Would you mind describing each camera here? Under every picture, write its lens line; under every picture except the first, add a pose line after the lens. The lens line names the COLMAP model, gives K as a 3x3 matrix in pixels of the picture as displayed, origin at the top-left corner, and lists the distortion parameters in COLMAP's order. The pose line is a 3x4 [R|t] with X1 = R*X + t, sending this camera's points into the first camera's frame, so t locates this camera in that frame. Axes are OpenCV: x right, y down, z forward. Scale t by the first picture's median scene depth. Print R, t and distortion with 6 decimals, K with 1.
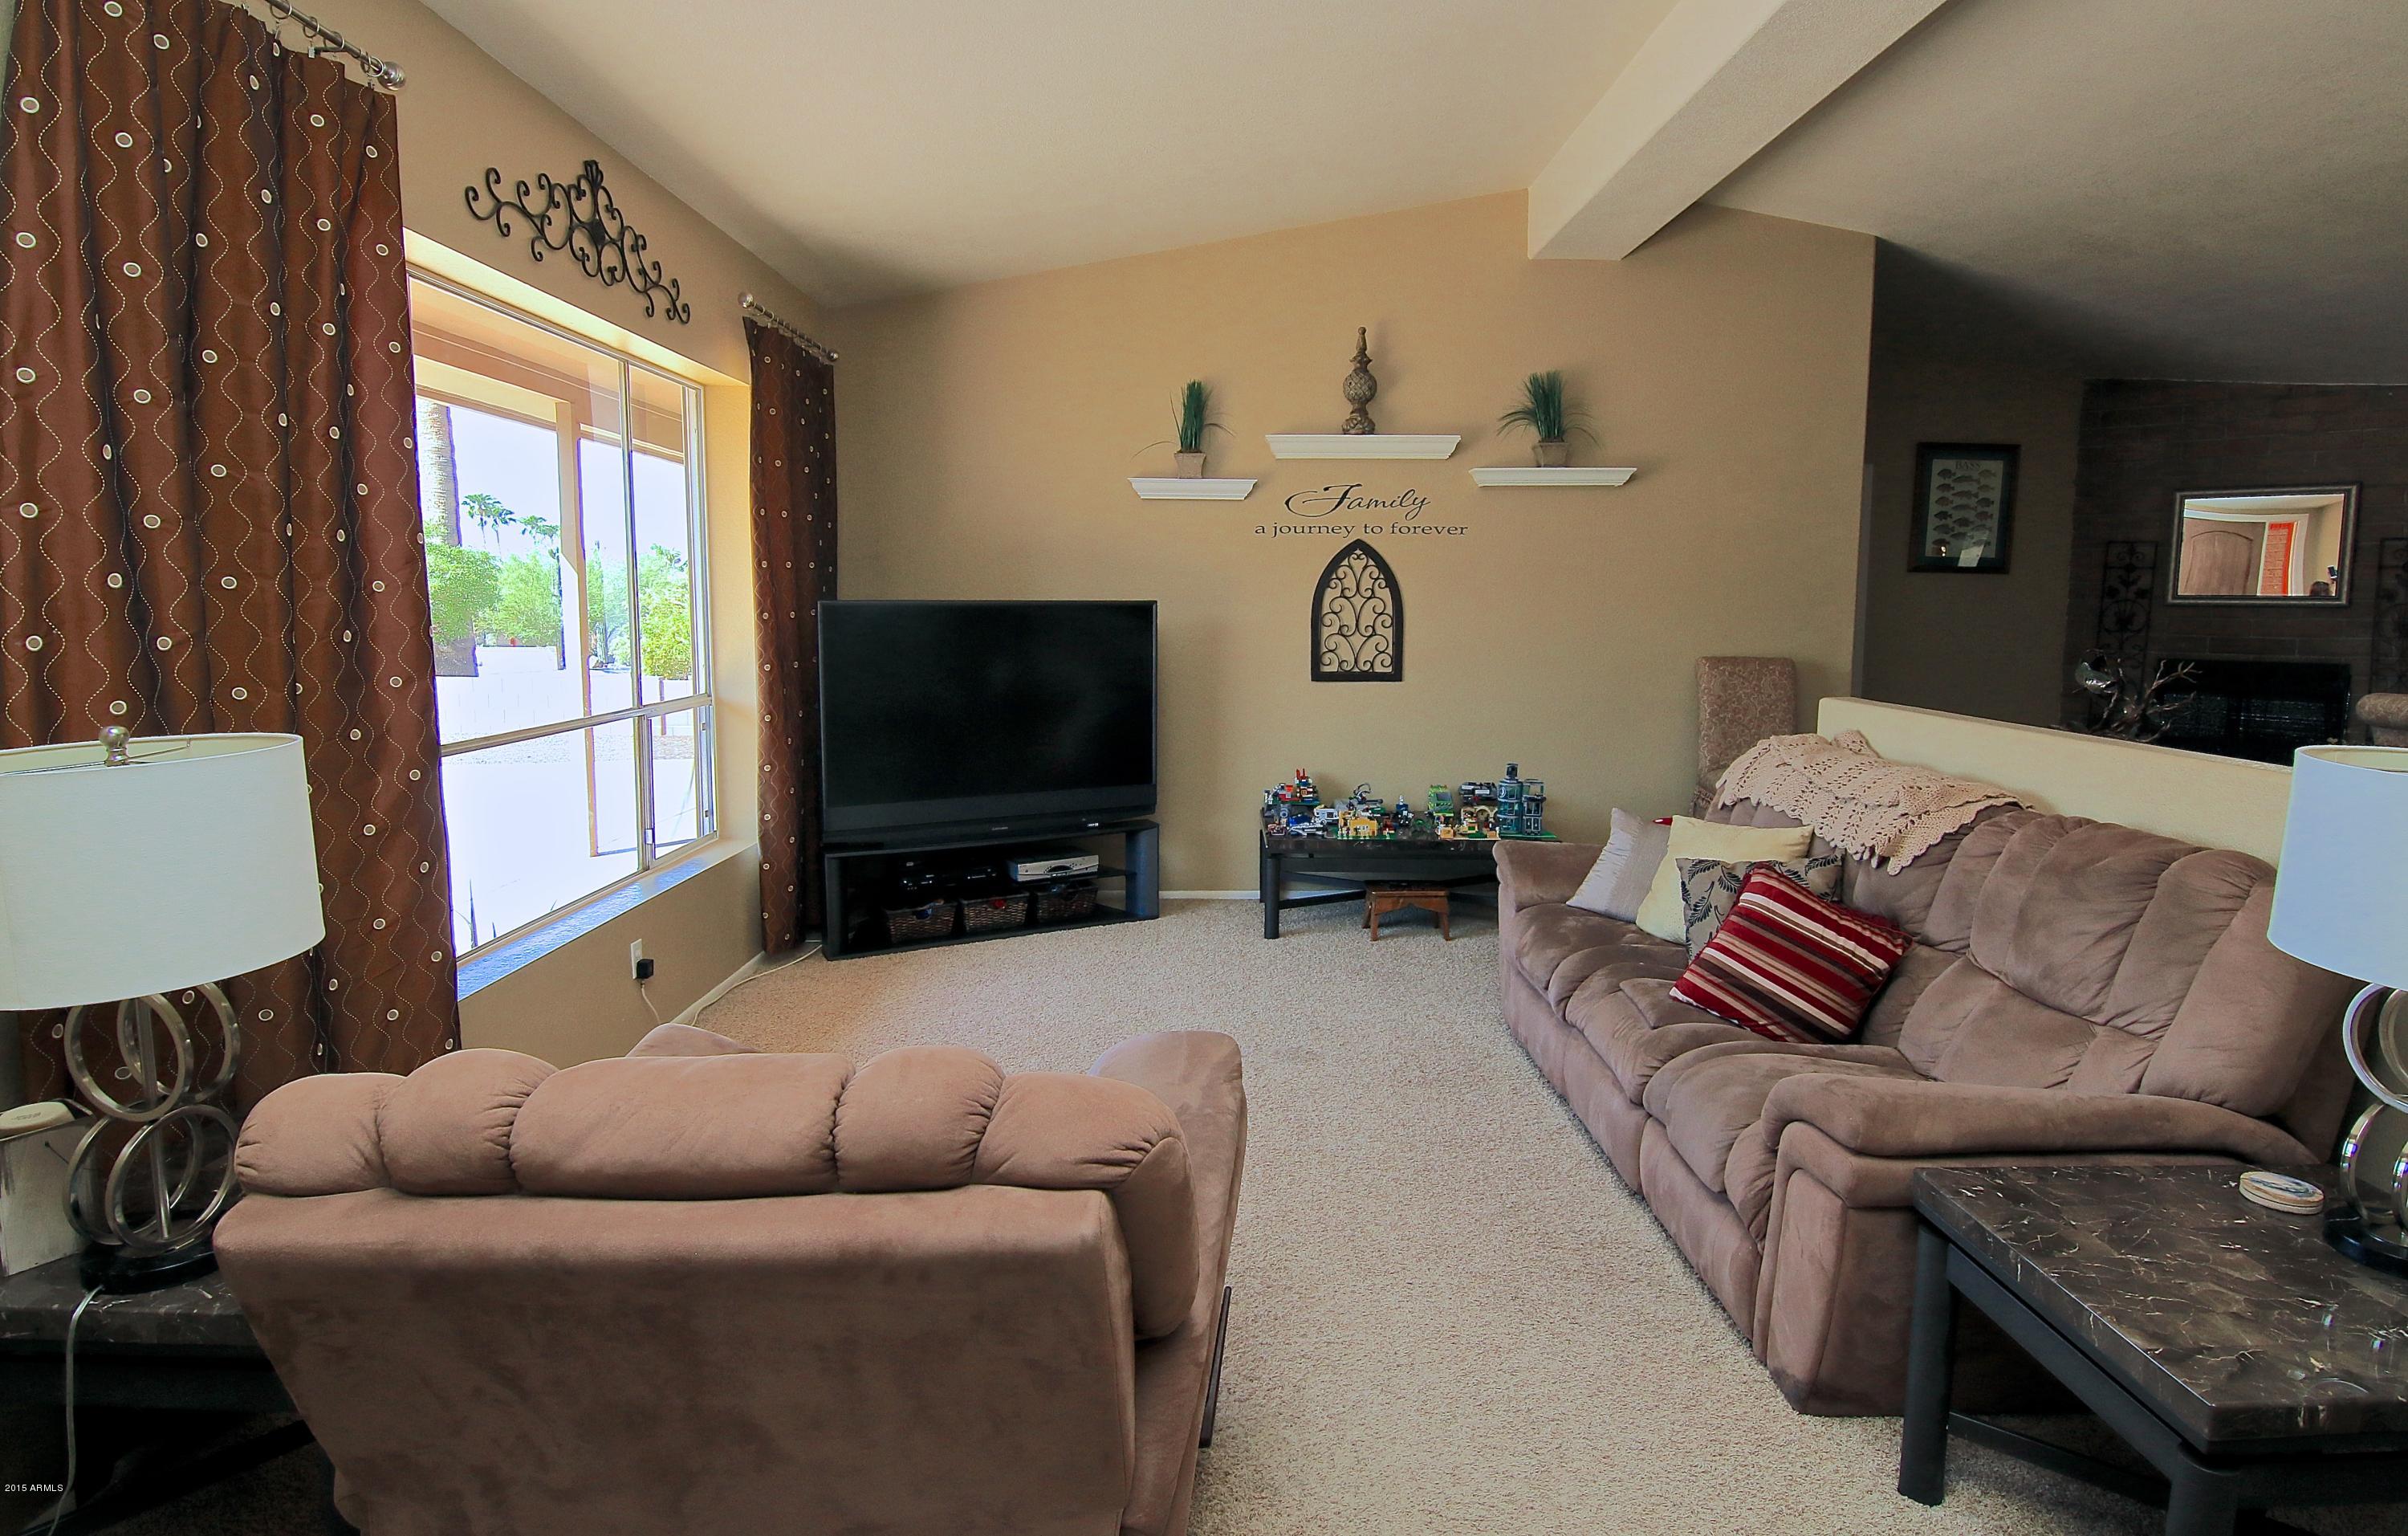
lens RADIAL K [[1245.1, 0, 1202.2], [0, 1245.1, 756.4], [0, 0, 1]] dist [-0.011282, -0.002171]
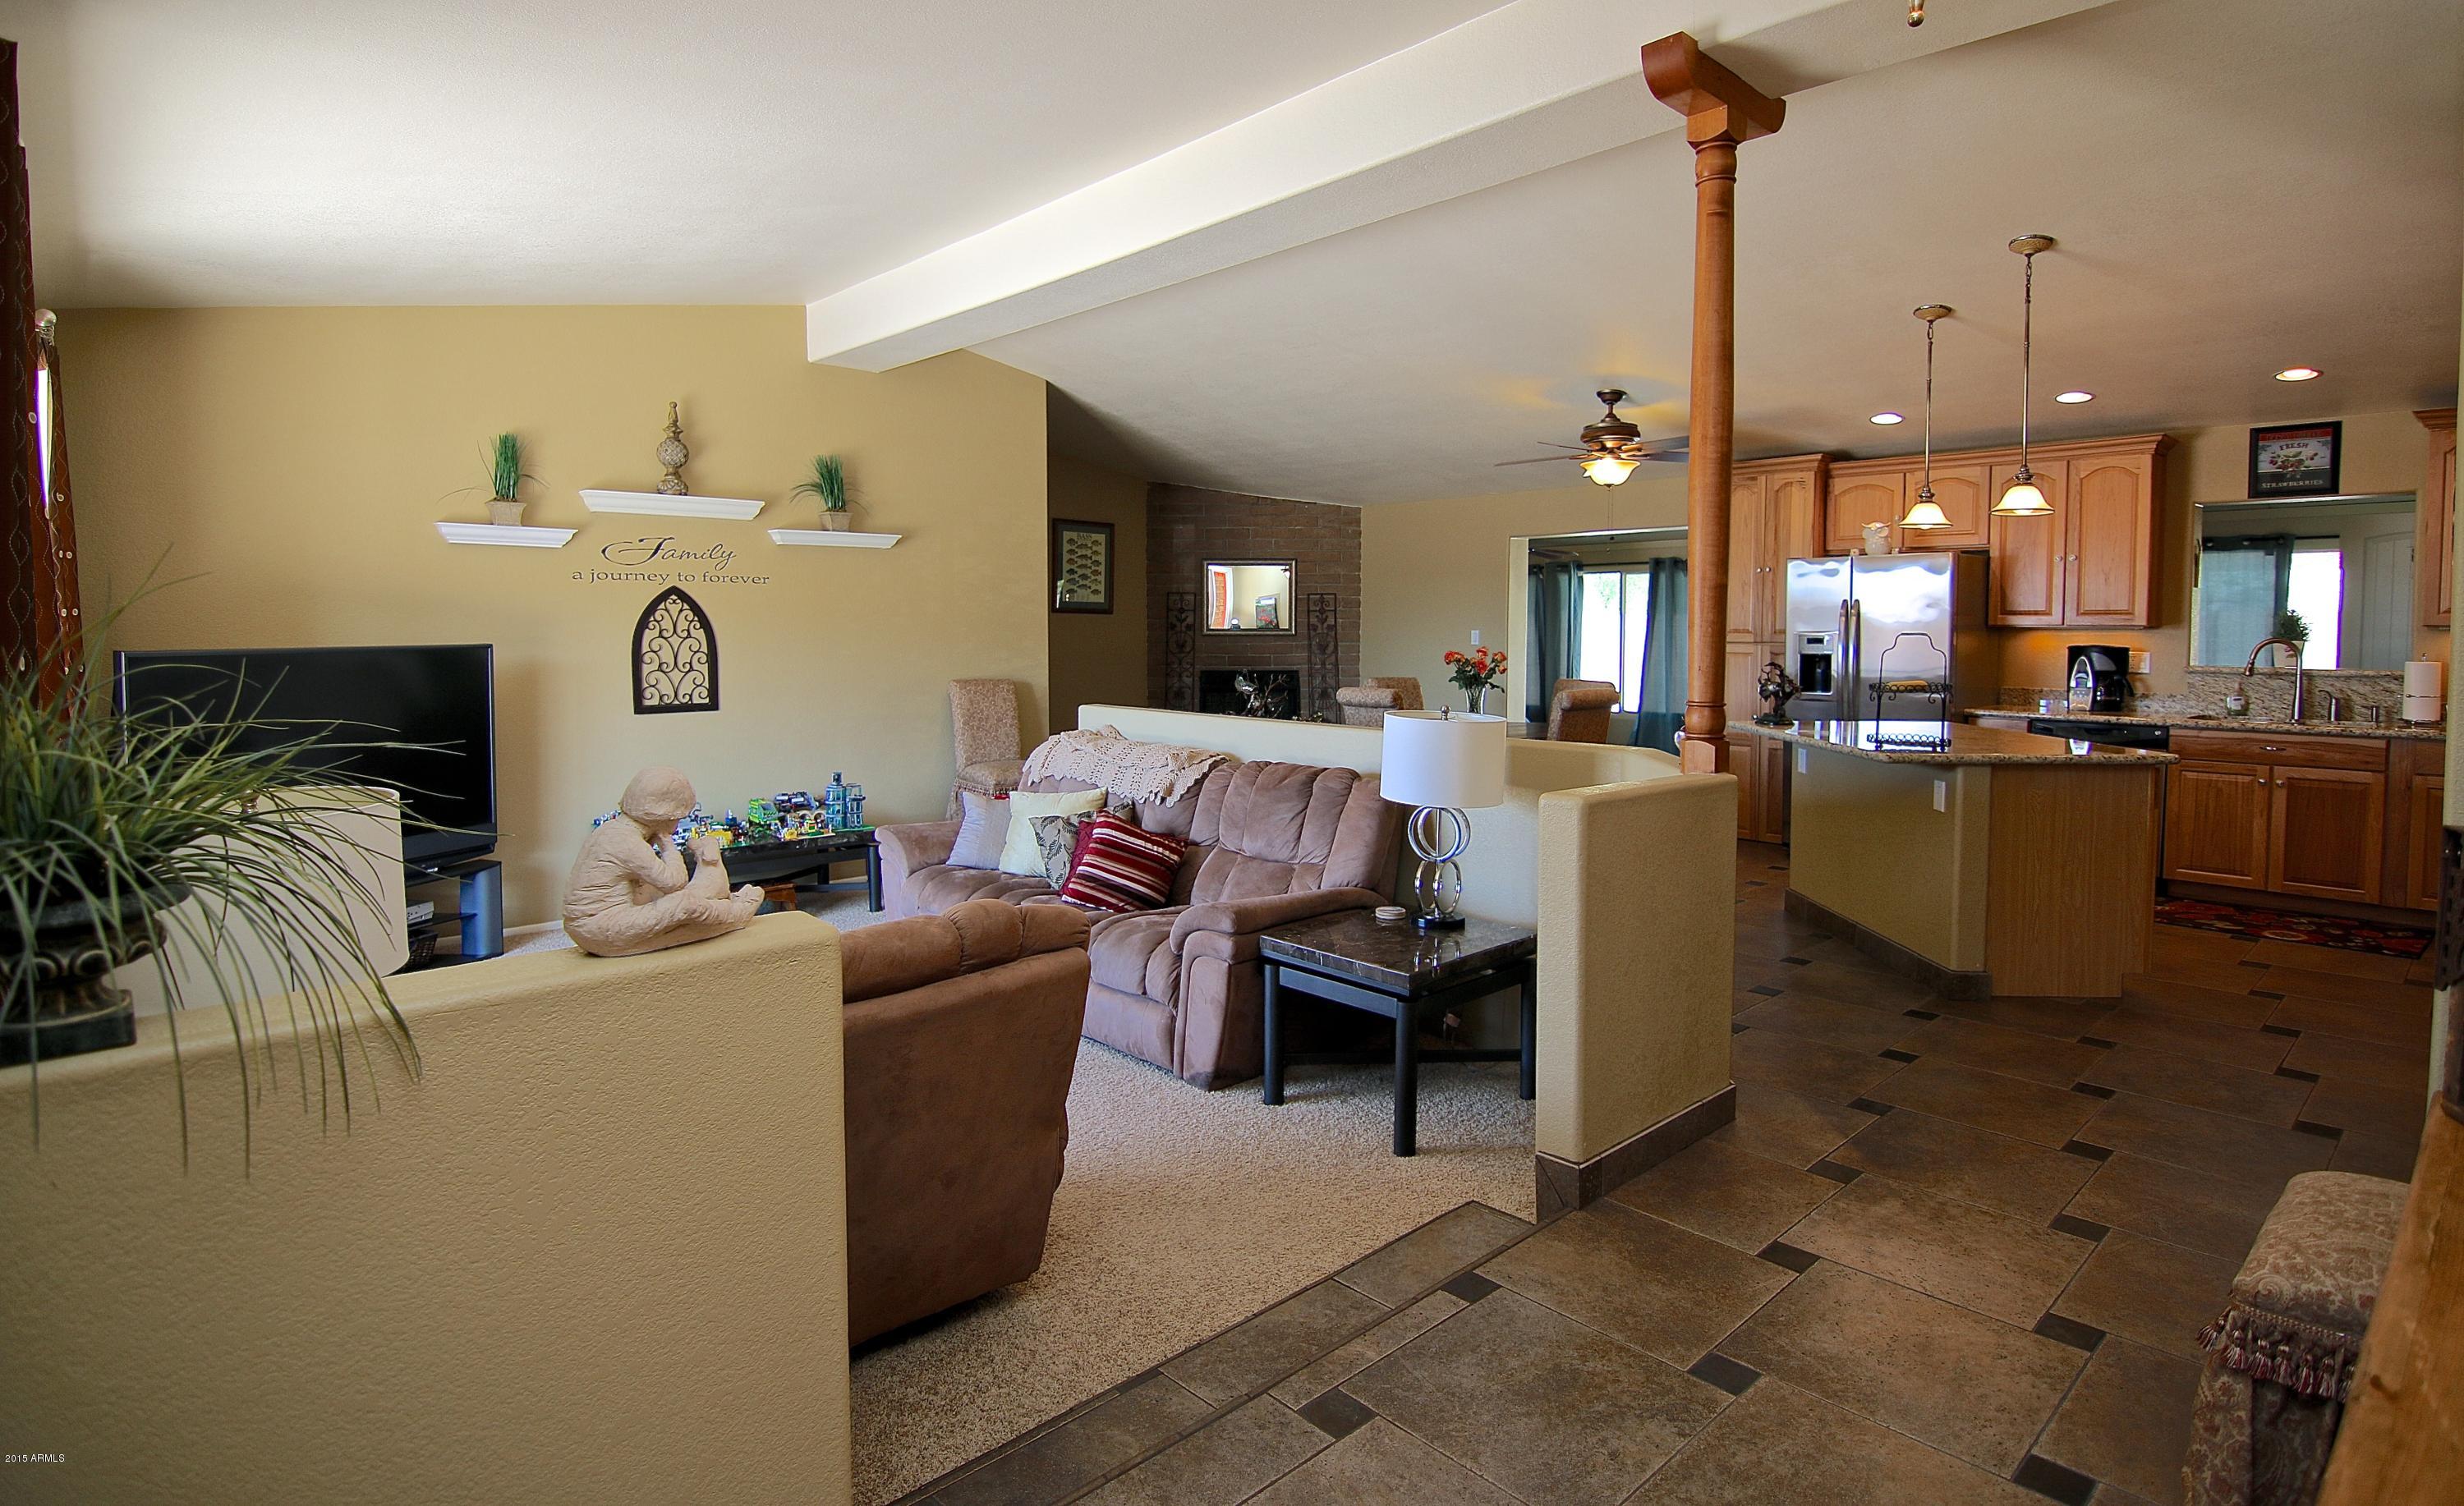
lens RADIAL K [[1266.5, 0, 1232.9], [0, 1266.5, 740.6], [0, 0, 1]] dist [-0.000837, -0.000301]
pose [[0.728496, -0.065984, 0.681865, -0.301364], [0.086773, 0.996221, 0.003698, 0.003958], [-0.679532, 0.056474, 0.731469, -0.174063]]
